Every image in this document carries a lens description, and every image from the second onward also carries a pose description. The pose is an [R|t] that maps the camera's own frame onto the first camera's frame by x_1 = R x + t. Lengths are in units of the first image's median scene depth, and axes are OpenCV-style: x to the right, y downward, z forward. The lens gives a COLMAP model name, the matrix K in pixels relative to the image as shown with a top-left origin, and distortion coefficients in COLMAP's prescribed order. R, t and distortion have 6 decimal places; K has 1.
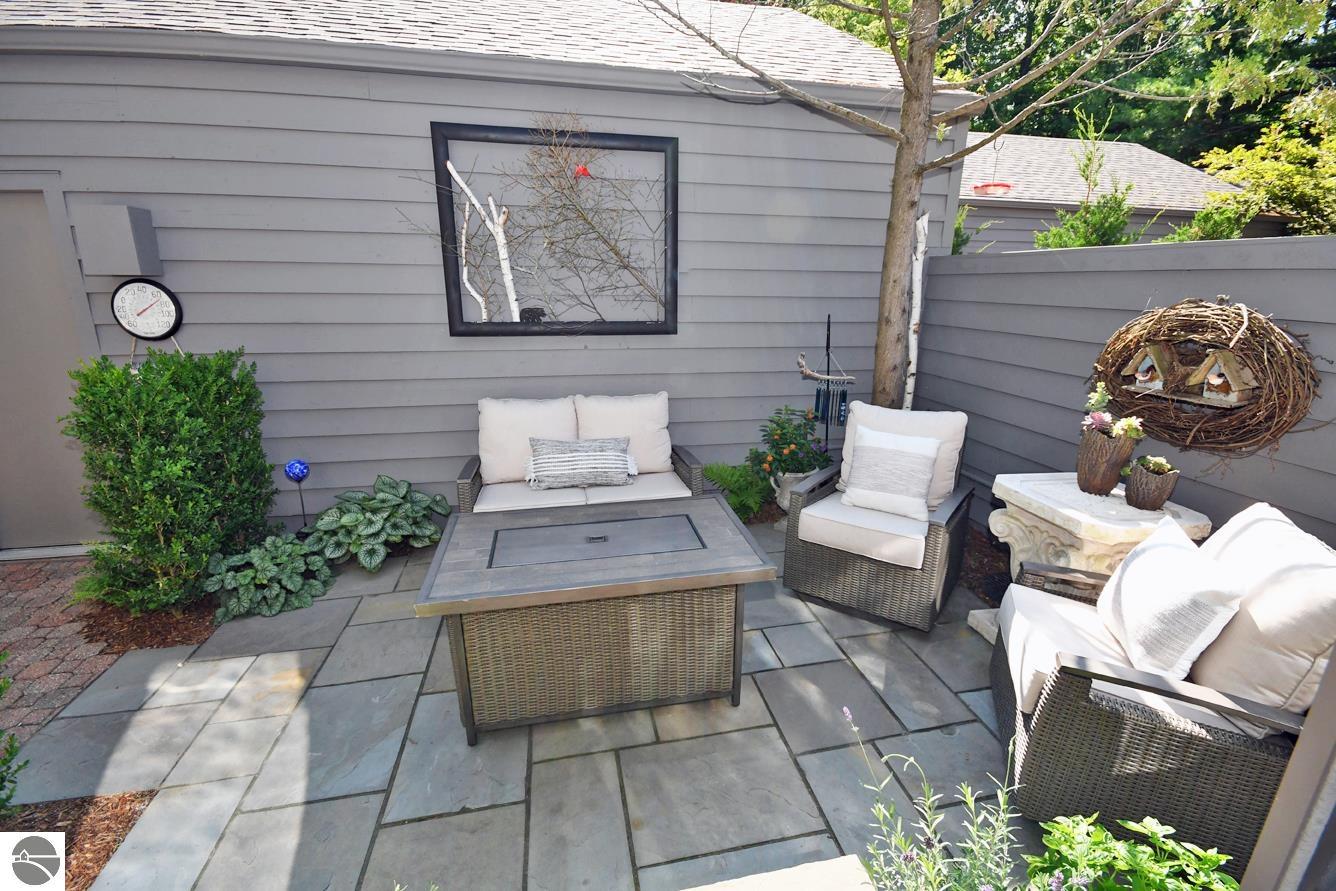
lens RADIAL K [[592.7, 0, 669.8], [0, 592.7, 451.7], [0, 0, 1]] dist [-0.002159, -0.001418]
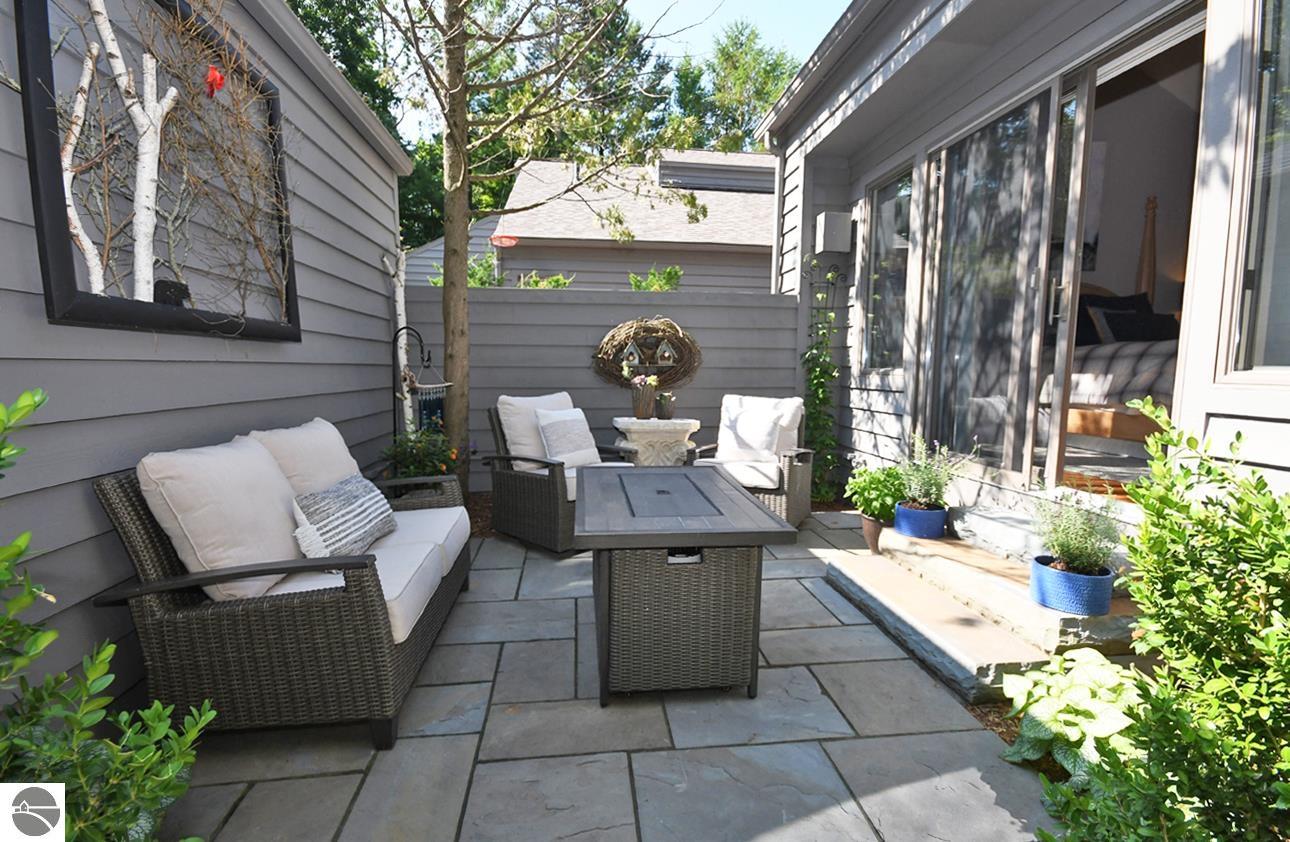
lens RADIAL K [[583.3, 0, 647.7], [0, 583.3, 421.9], [0, 0, 1]] dist [0.000623, 0.000017]
pose [[0.073739, -0.103559, 0.991886, -0.774762], [0.270268, 0.959449, 0.080080, -0.044197], [-0.959957, 0.262170, 0.098737, 0.577828]]
